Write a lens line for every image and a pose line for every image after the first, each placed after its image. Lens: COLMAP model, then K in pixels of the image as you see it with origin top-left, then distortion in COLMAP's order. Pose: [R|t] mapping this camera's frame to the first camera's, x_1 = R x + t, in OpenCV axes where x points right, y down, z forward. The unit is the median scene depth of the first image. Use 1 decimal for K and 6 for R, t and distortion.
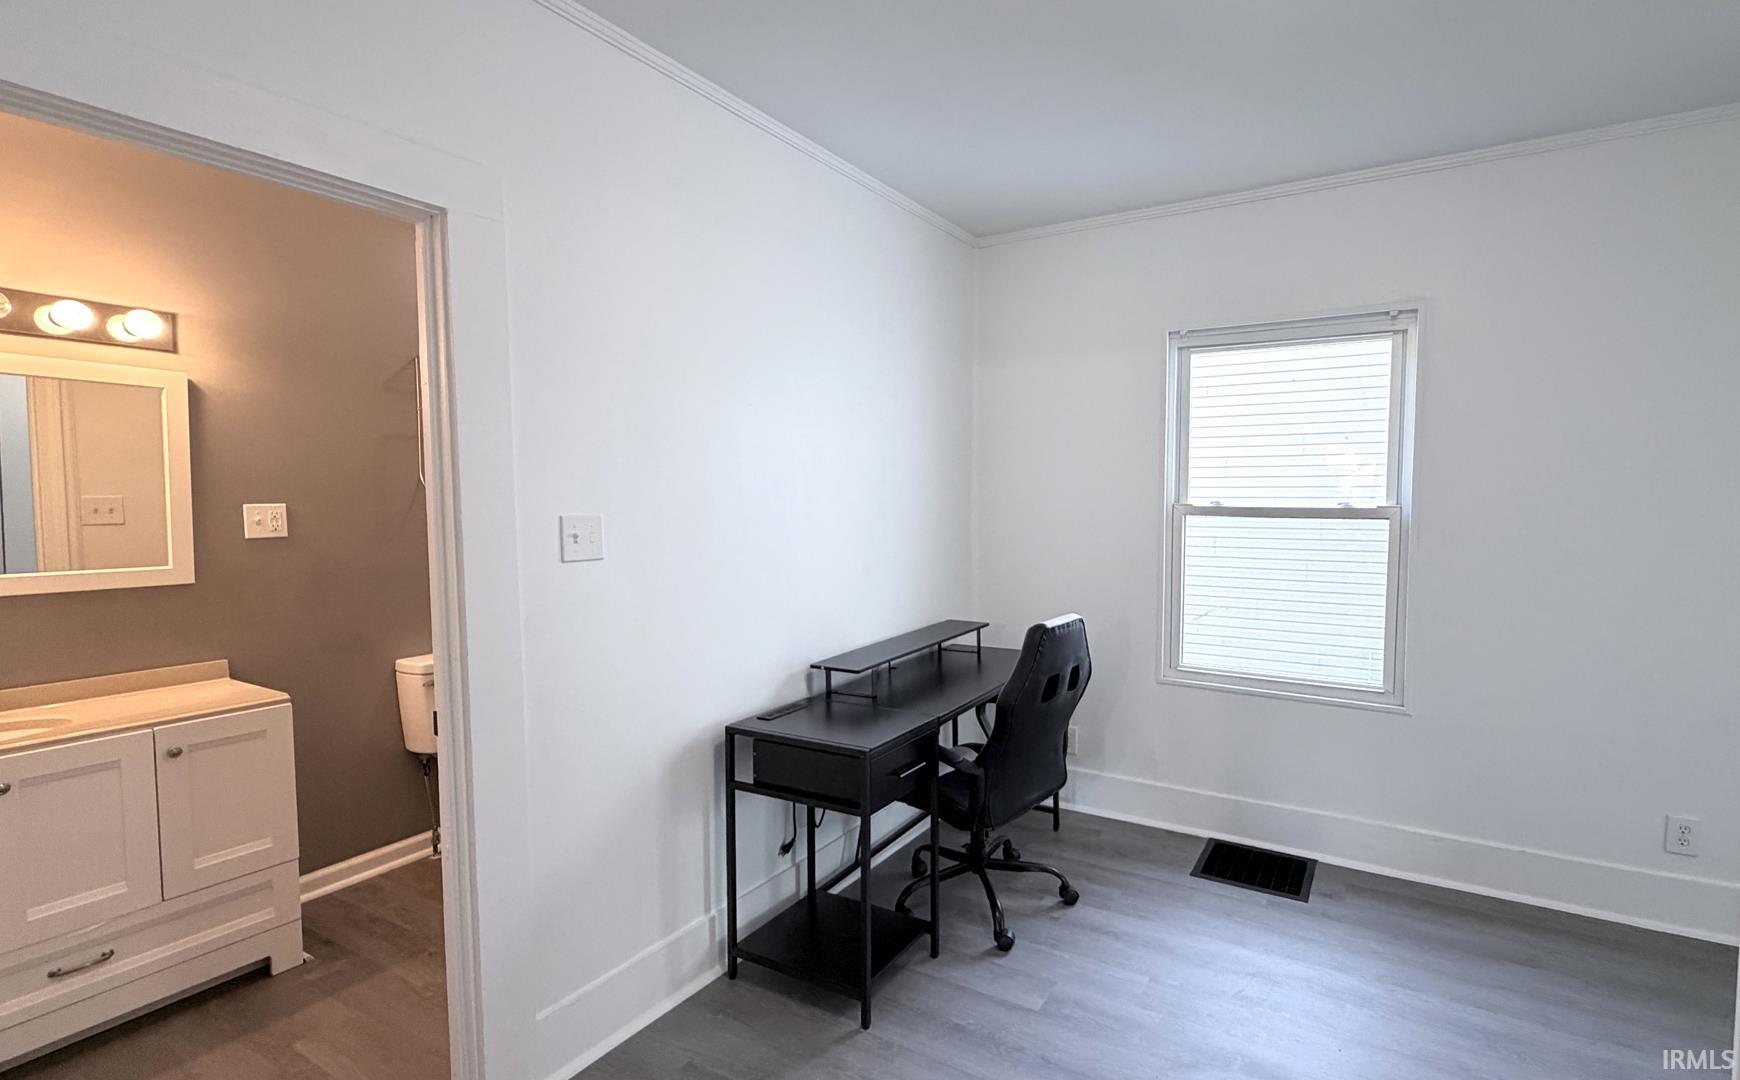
lens RADIAL K [[808.0, 0, 939.0], [0, 808.0, 550.5], [0, 0, 1]] dist [0.013707, -0.000173]
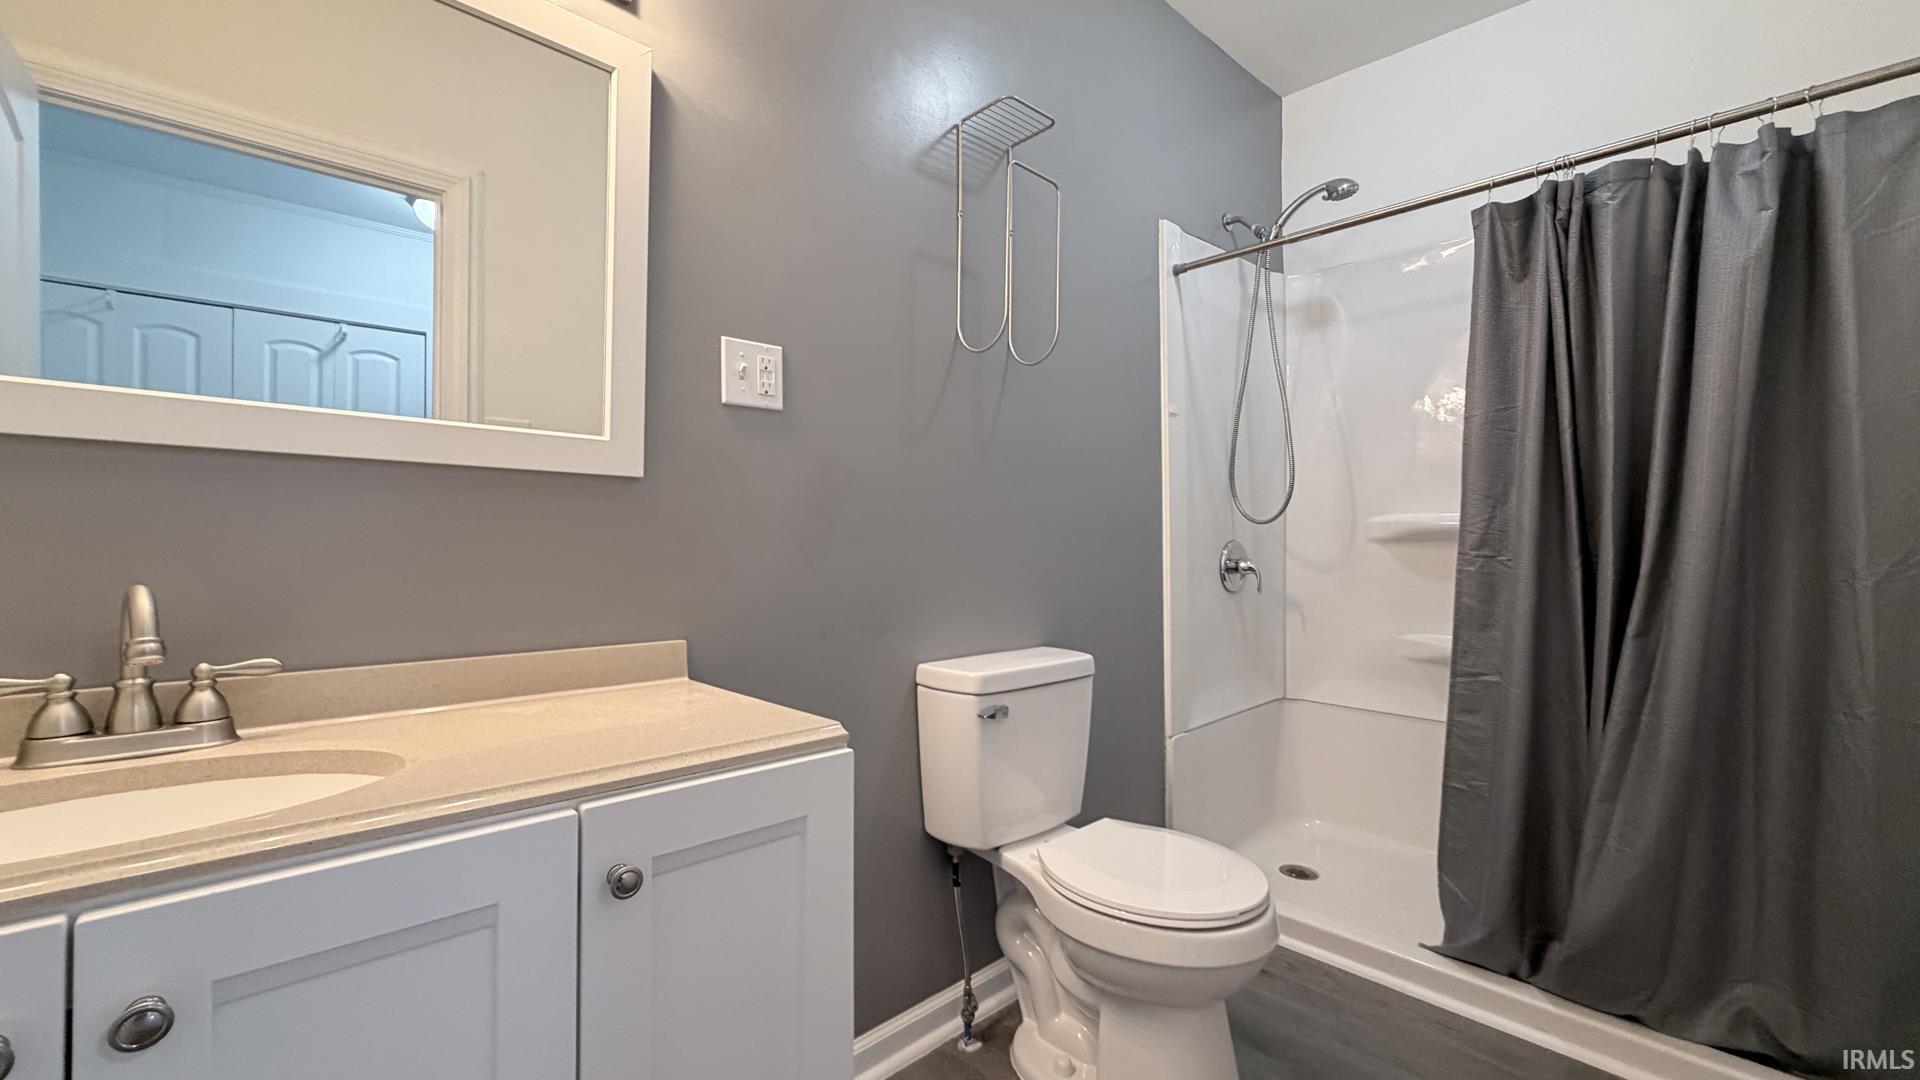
lens RADIAL K [[791.2, 0, 968.3], [0, 791.2, 544.6], [0, 0, 1]] dist [-0.001862, -0.000244]
pose [[0.964109, 0.005065, -0.265459, -0.591716], [-0.021945, 0.997917, -0.060660, 0.102991], [0.264599, 0.064308, 0.962212, 0.593872]]
